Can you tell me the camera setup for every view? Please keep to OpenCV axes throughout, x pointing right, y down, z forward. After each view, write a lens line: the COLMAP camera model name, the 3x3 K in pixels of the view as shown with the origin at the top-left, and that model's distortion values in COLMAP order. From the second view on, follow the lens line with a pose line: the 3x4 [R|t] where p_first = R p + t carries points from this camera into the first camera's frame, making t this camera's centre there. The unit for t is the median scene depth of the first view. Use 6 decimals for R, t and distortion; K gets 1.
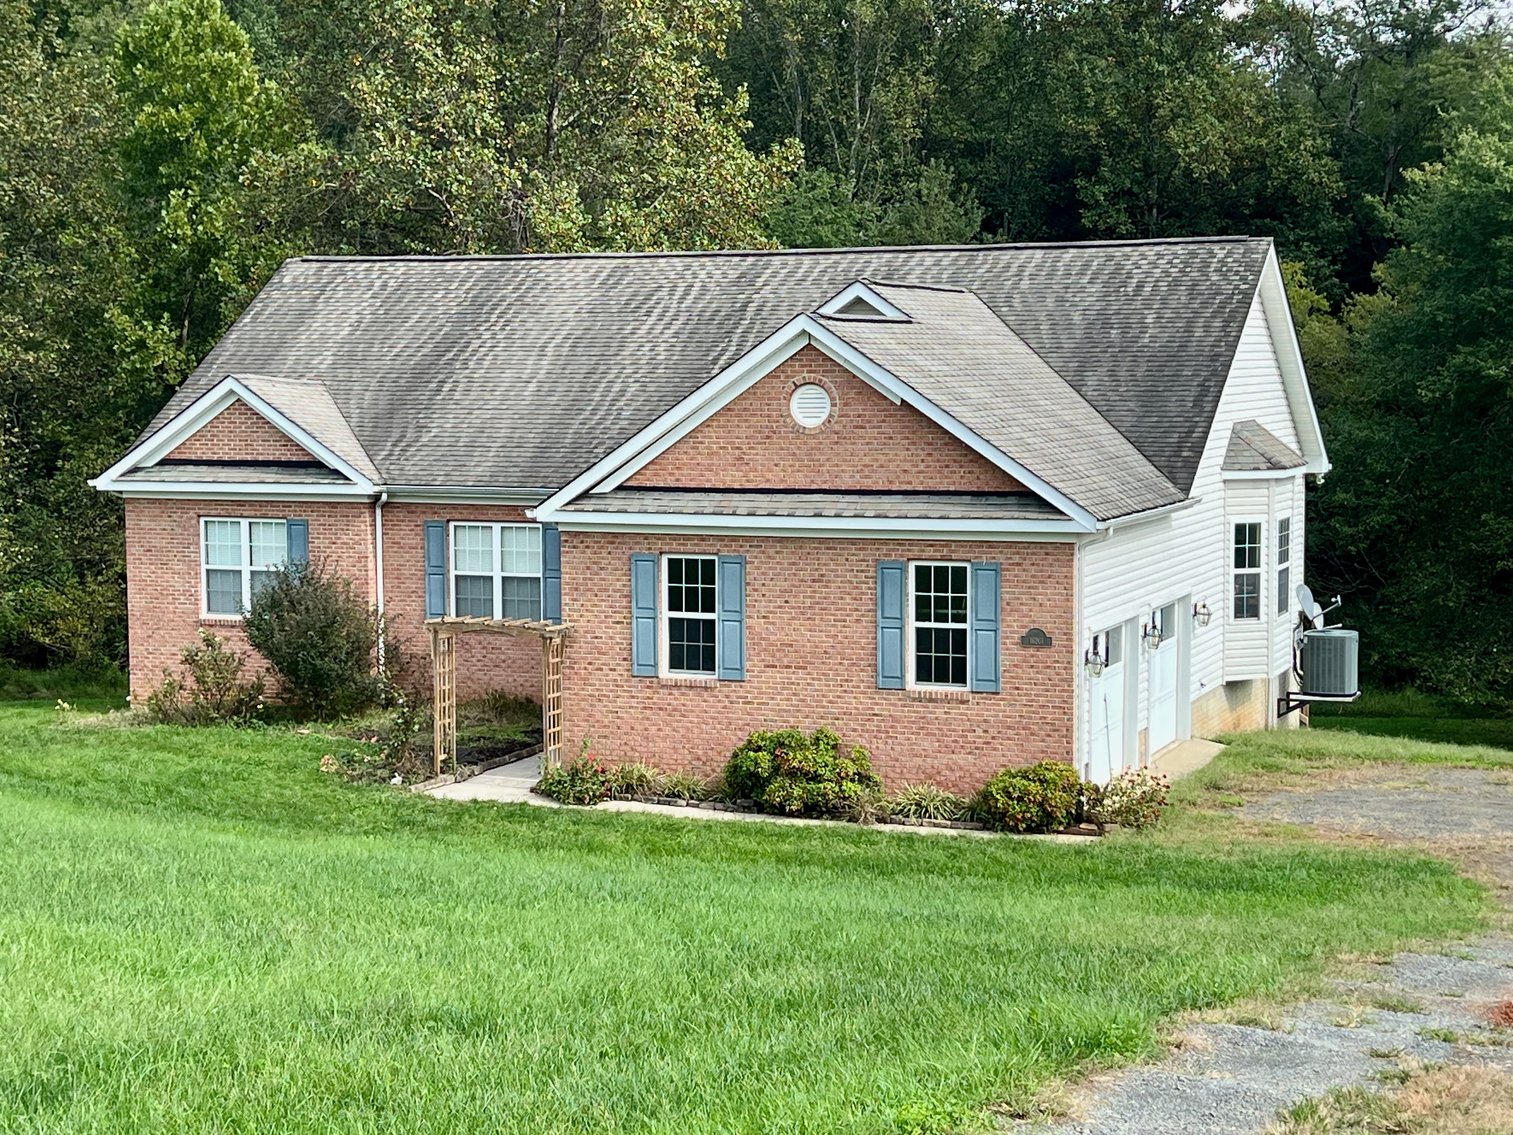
lens RADIAL K [[2595.8, 0, 757.3], [0, 2595.8, 569.0], [0, 0, 1]] dist [0.000875, 0.000000]
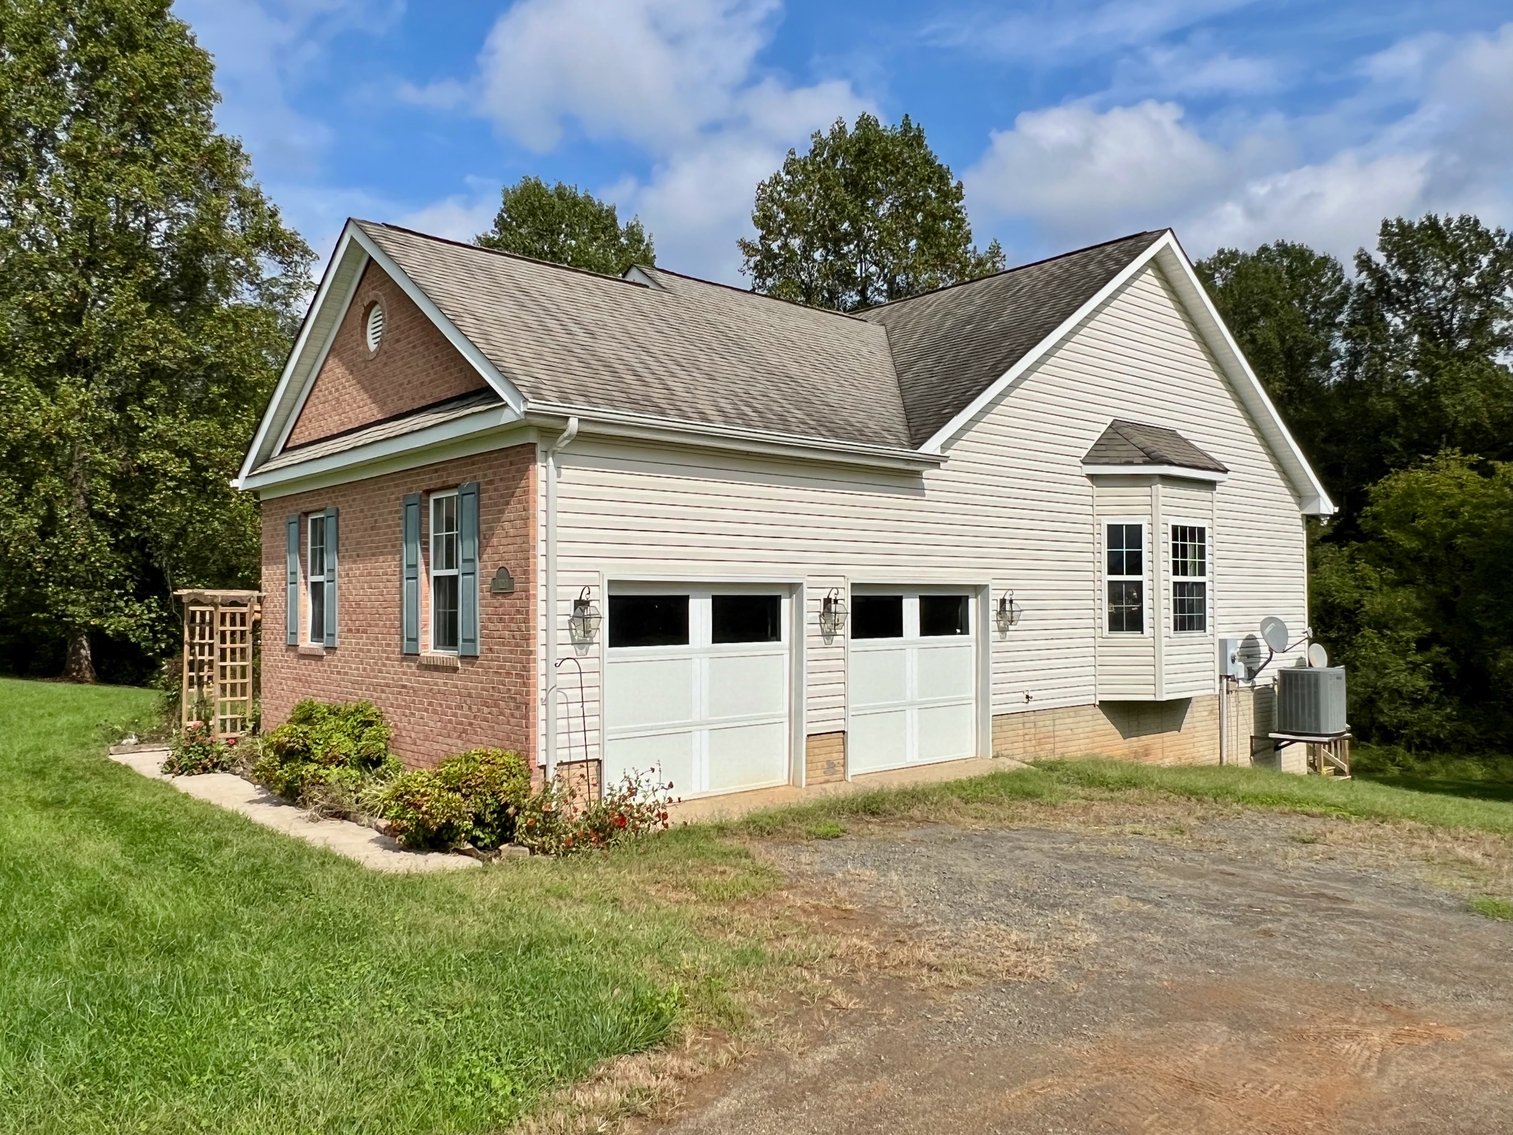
lens RADIAL K [[1121.2, 0, 749.2], [0, 1121.2, 575.6], [0, 0, 1]] dist [0.005137, -0.006724]
pose [[0.890084, -0.006541, -0.455749, 0.249573], [-0.040123, 0.994891, -0.092640, 0.041005], [0.454027, 0.100744, 0.885274, 0.598481]]
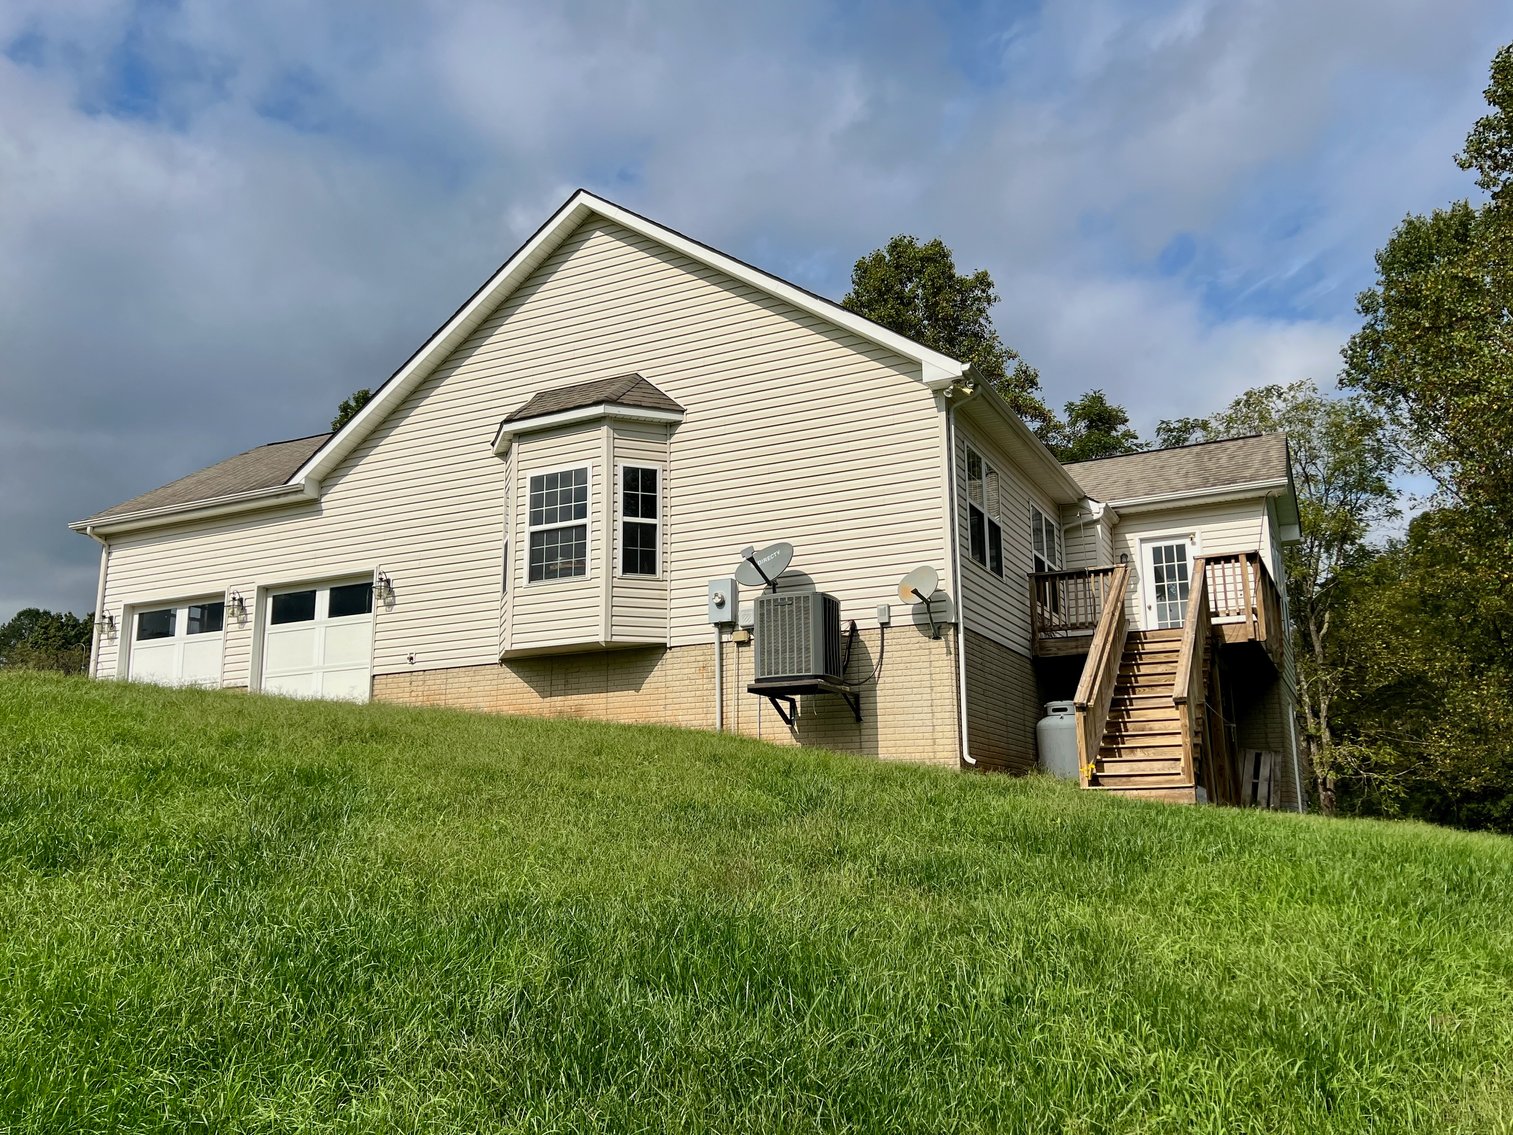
lens RADIAL K [[1215.7, 0, 756.0], [0, 1215.7, 575.5], [0, 0, 1]] dist [0.096740, -0.006532]
pose [[-0.077874, -0.196950, -0.977316, 0.608478], [-0.066264, 0.979148, -0.192039, 0.091980], [0.994759, 0.049806, -0.089301, 1.129523]]
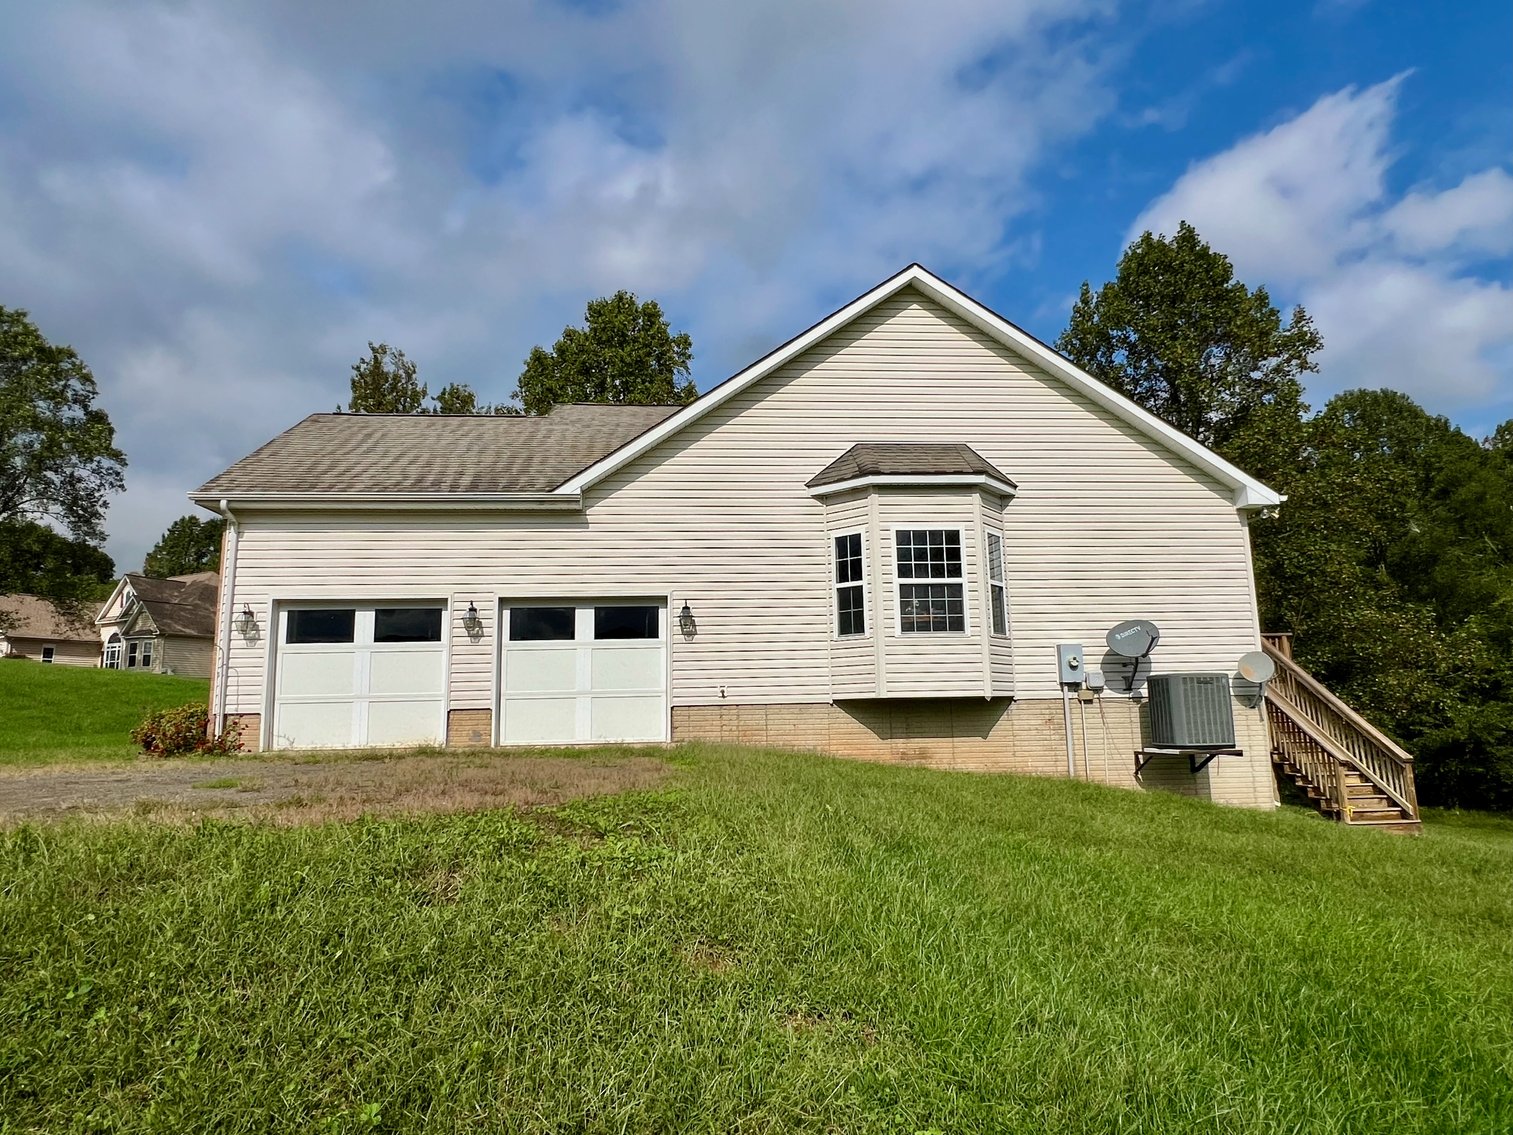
lens RADIAL K [[885.6, 0, 761.3], [0, 885.6, 563.9], [0, 0, 1]] dist [-0.000263, -0.001824]
pose [[0.444484, -0.150983, -0.882971, 0.465038], [-0.057138, 0.978908, -0.196151, 0.059632], [0.893963, 0.137637, 0.426482, 0.829573]]
